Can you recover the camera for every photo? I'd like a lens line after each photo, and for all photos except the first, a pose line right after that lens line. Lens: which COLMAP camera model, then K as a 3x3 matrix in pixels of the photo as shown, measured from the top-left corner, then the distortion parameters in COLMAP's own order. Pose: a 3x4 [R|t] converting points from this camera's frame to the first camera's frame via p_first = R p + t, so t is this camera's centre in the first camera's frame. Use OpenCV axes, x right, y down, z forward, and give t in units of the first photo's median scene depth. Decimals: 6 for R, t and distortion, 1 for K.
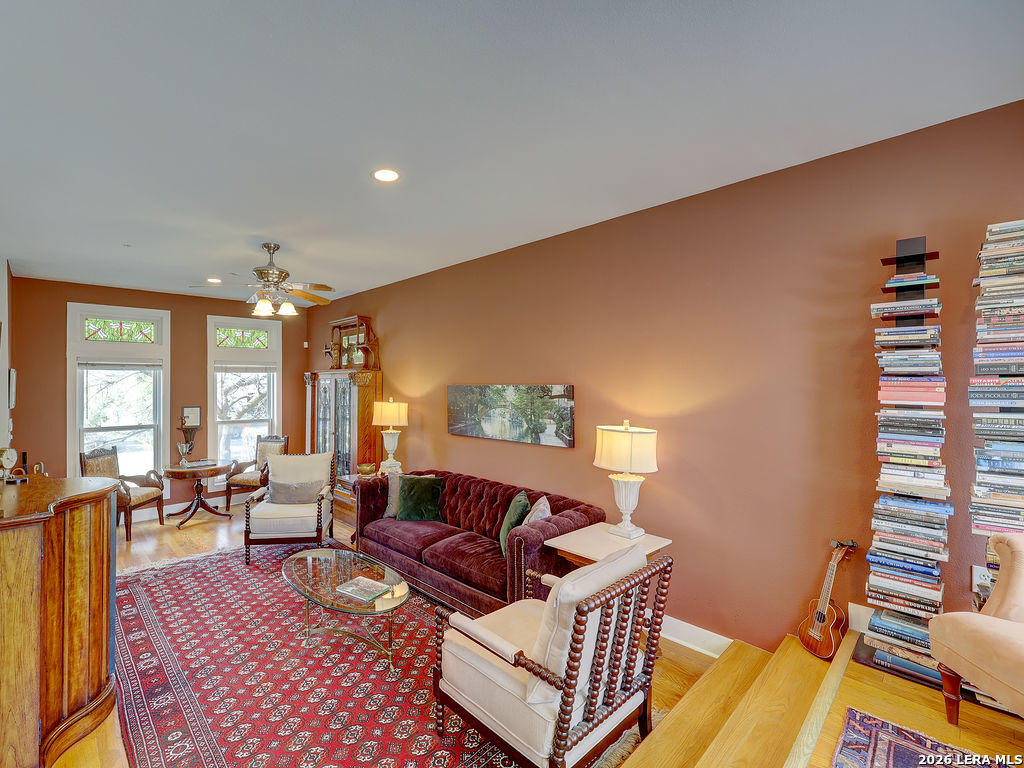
lens RADIAL K [[461.9, 0, 448.7], [0, 461.9, 383.8], [0, 0, 1]] dist [0.000841, 0.000096]
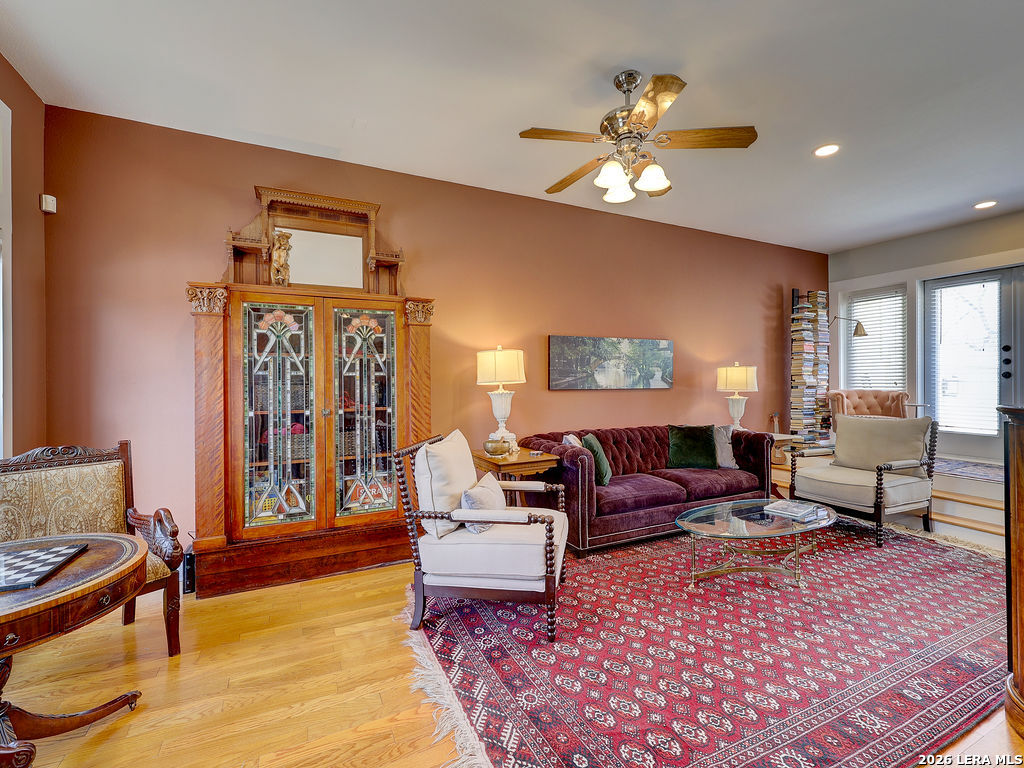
lens RADIAL K [[461.9, 0, 513.7], [0, 461.9, 380.7], [0, 0, 1]] dist [0.000841, 0.000096]
pose [[0.265961, 0.003854, 0.963976, -0.979867], [0.003484, 0.999982, -0.004959, 0.105948], [-0.963977, 0.004677, 0.265943, 0.936141]]
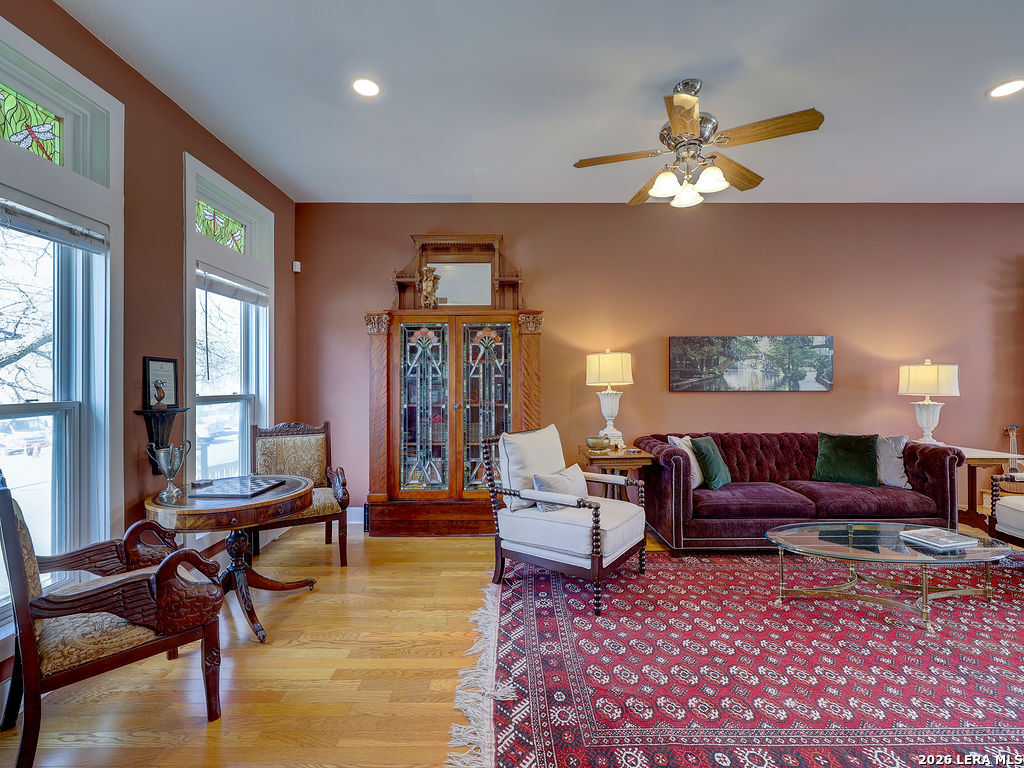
lens RADIAL K [[461.9, 0, 513.5], [0, 461.9, 381.3], [0, 0, 1]] dist [0.000841, 0.000096]
pose [[0.656217, 0.005502, 0.754552, -0.976095], [-0.001020, 0.999979, -0.006405, 0.106615], [-0.754571, 0.003434, 0.656209, 0.726015]]
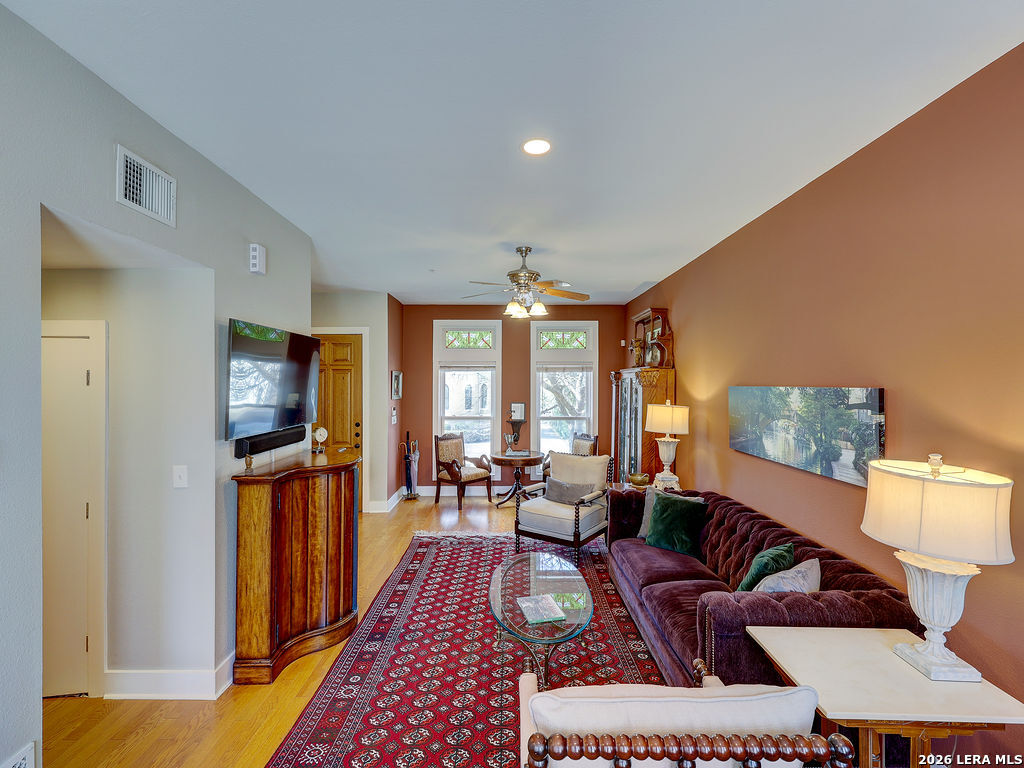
lens RADIAL K [[461.9, 0, 511.4], [0, 461.9, 384.1], [0, 0, 1]] dist [0.000841, 0.000096]
pose [[0.757388, 0.007367, -0.652923, 0.255868], [-0.005505, 0.999973, 0.004898, -0.002673], [0.652941, -0.000116, 0.757408, 0.191527]]
